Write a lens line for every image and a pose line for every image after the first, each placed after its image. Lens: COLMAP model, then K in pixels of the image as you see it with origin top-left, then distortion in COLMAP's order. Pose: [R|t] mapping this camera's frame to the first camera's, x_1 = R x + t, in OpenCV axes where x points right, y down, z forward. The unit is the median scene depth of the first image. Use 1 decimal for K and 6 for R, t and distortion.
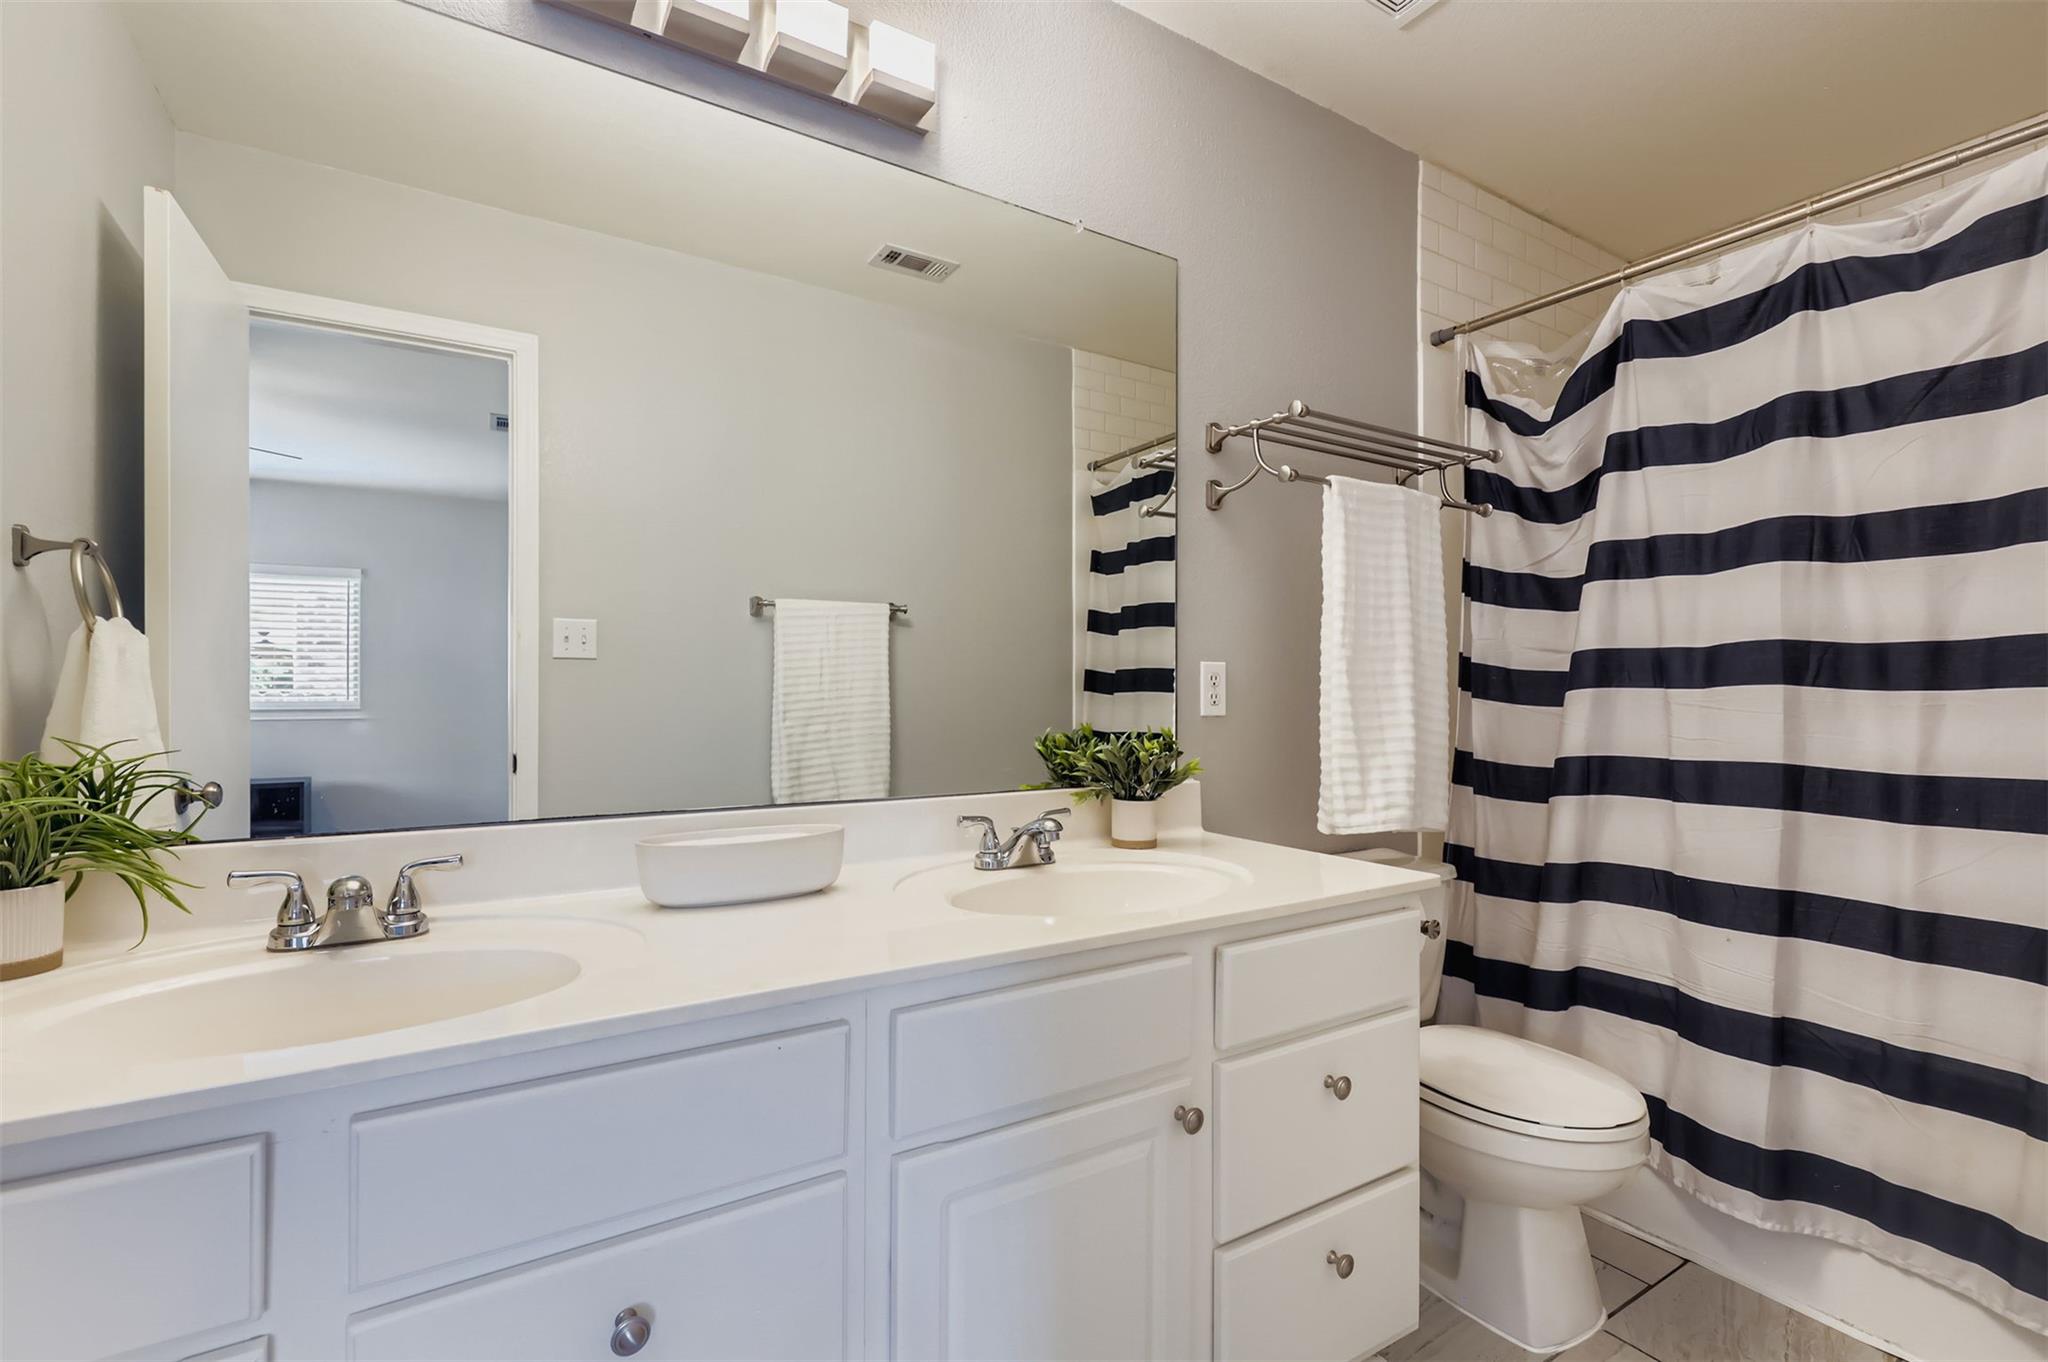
lens RADIAL K [[923.0, 0, 1028.6], [0, 923.0, 691.0], [0, 0, 1]] dist [0.007483, -0.002859]
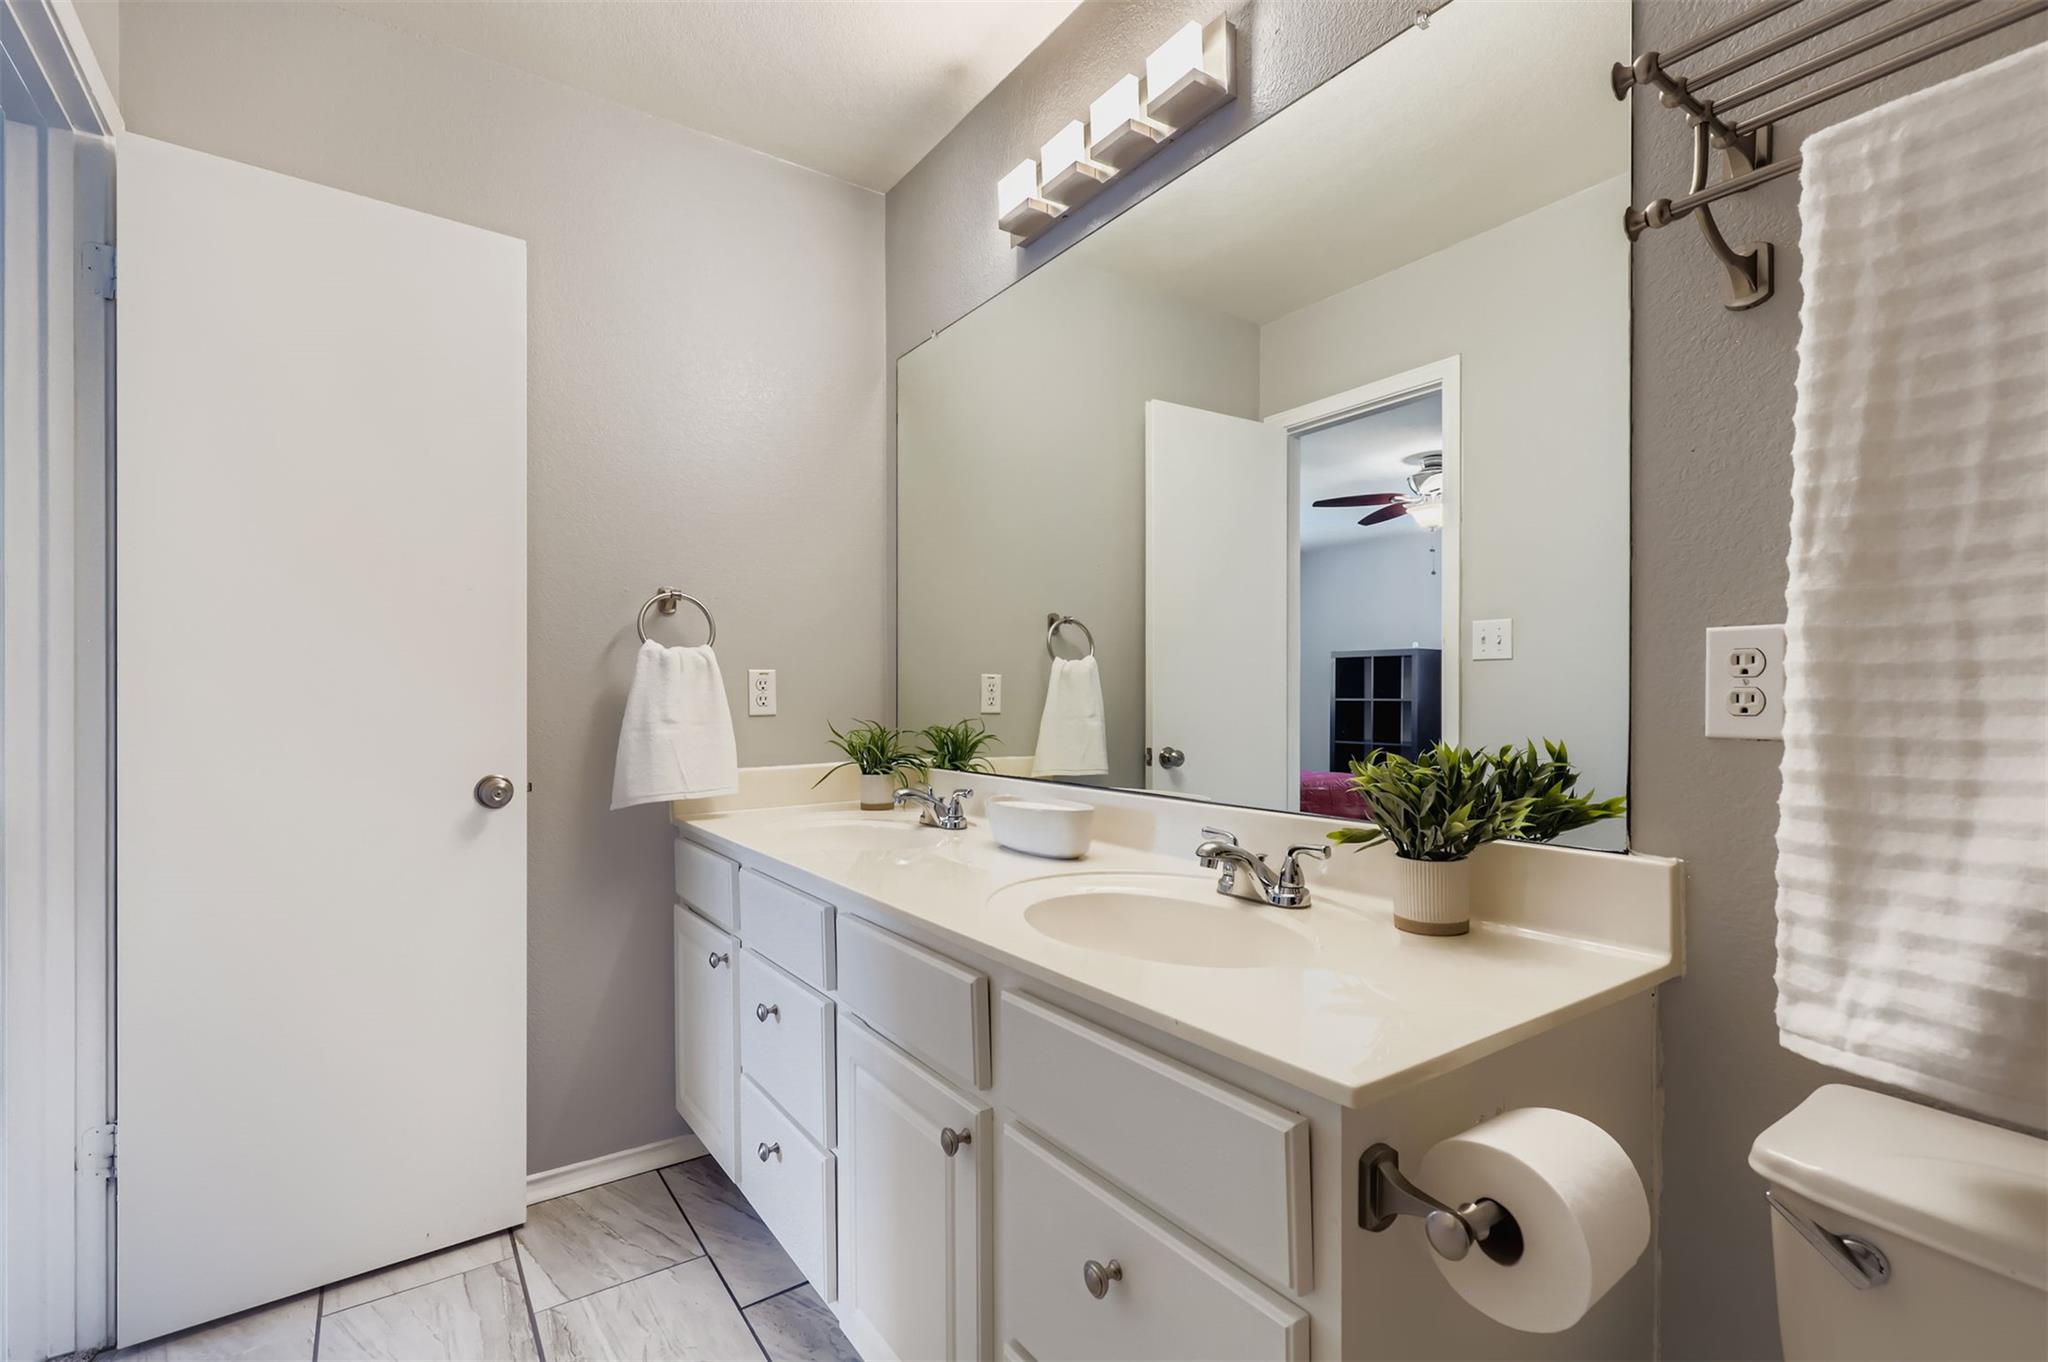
lens RADIAL K [[923.0, 0, 1028.7], [0, 923.0, 688.3], [0, 0, 1]] dist [0.007483, -0.002859]
pose [[0.046889, -0.008589, -0.998863, 0.721583], [0.006413, 0.999945, -0.008297, 0.002860], [0.998880, -0.006016, 0.046941, 0.652765]]
